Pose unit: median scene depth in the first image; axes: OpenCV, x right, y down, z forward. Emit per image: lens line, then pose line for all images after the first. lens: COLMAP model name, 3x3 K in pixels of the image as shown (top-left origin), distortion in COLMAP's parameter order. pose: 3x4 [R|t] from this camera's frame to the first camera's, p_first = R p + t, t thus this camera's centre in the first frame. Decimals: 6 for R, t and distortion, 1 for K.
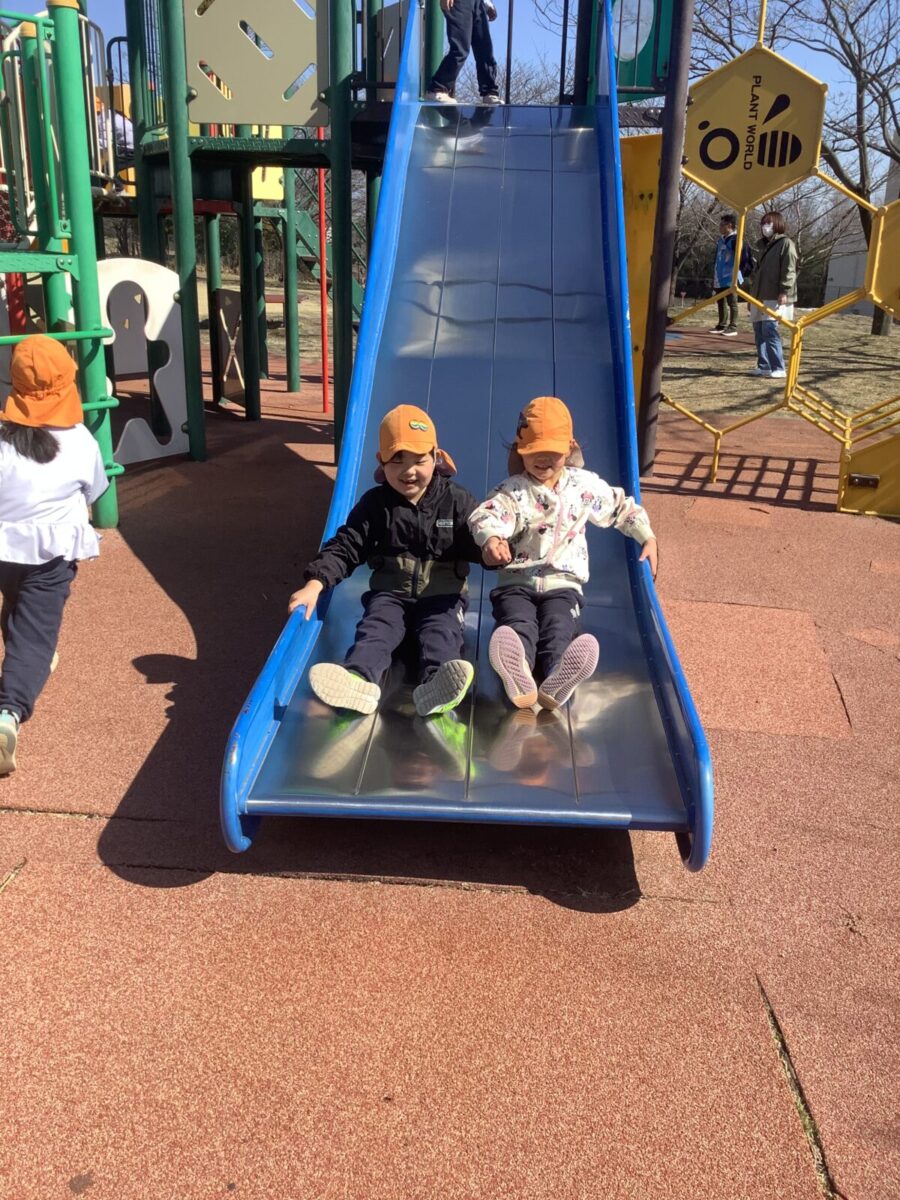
lens RADIAL K [[1077.1, 0, 408.7], [0, 1077.1, 598.6], [0, 0, 1]] dist [0.112946, -0.196731]
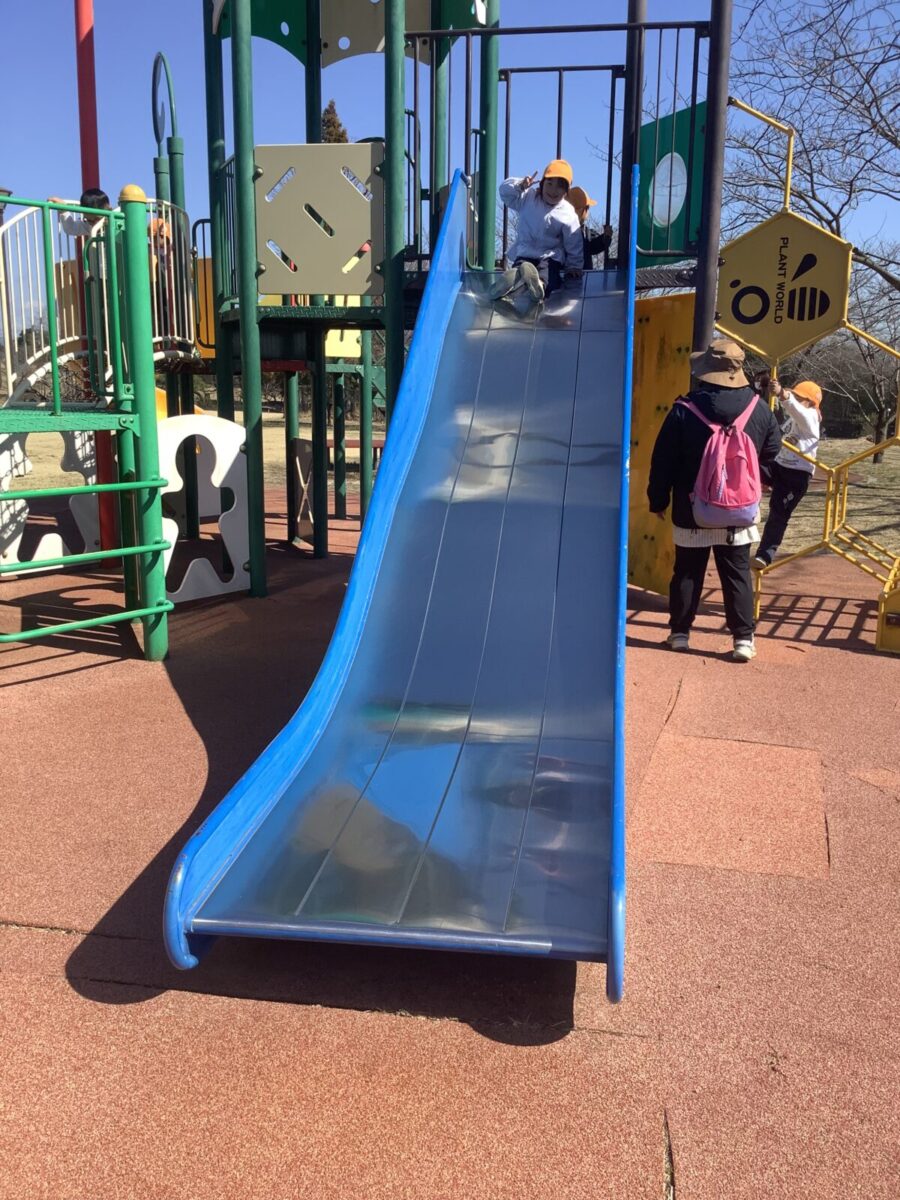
lens RADIAL K [[1069.2, 0, 393.6], [0, 1069.2, 601.1], [0, 0, 1]] dist [0.051727, -0.085547]
pose [[0.995309, 0.001987, -0.096727, 0.103422], [-0.013689, 0.992622, -0.120475, 0.000123], [0.095774, 0.121234, 0.987993, -0.043661]]
